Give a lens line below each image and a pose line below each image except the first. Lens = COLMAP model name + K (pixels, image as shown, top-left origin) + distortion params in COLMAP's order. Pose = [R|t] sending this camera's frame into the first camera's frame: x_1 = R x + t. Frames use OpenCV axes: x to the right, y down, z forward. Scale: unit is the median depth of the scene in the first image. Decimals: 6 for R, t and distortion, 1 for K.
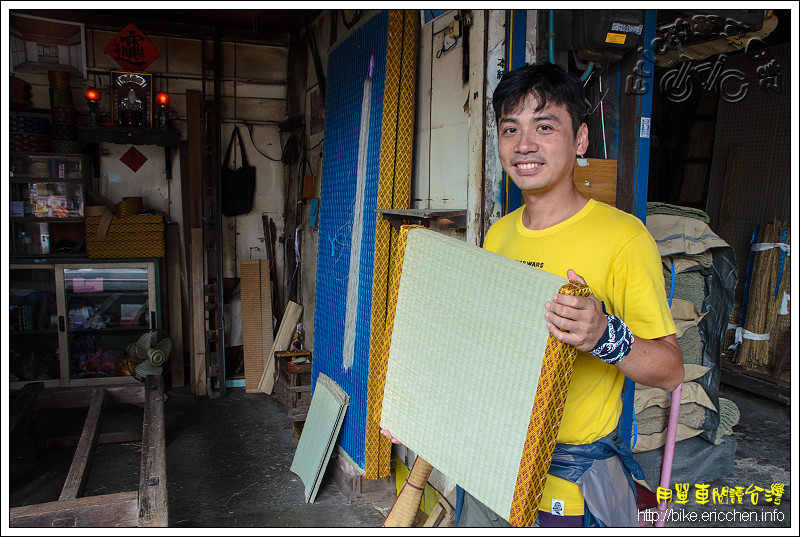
lens RADIAL K [[730.7, 0, 400.0], [0, 730.7, 268.5], [0, 0, 1]] dist [-0.004193, 0.001828]
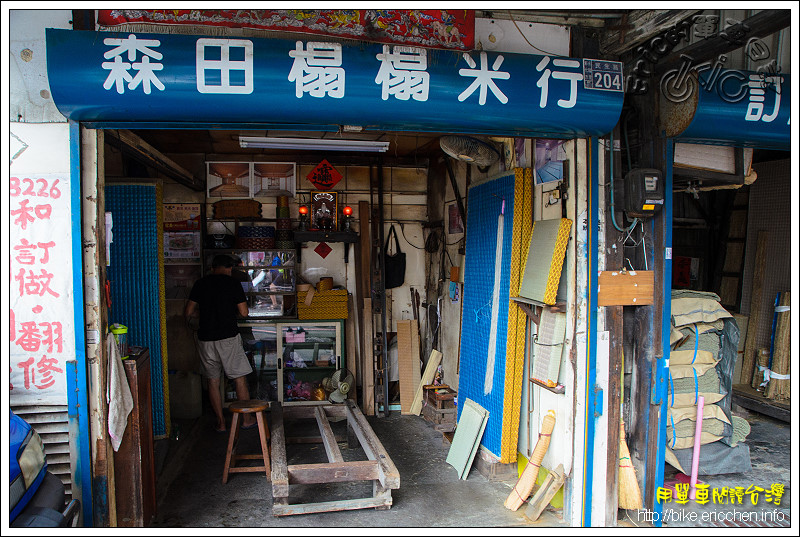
lens RADIAL K [[652.8, 0, 400.0], [0, 652.8, 268.5], [0, 0, 1]] dist [-0.144109, 0.180822]
pose [[0.990543, -0.010286, -0.136816, -0.041933], [0.000244, 0.997316, -0.073217, -0.020169], [0.137202, 0.072492, 0.987887, -0.272296]]
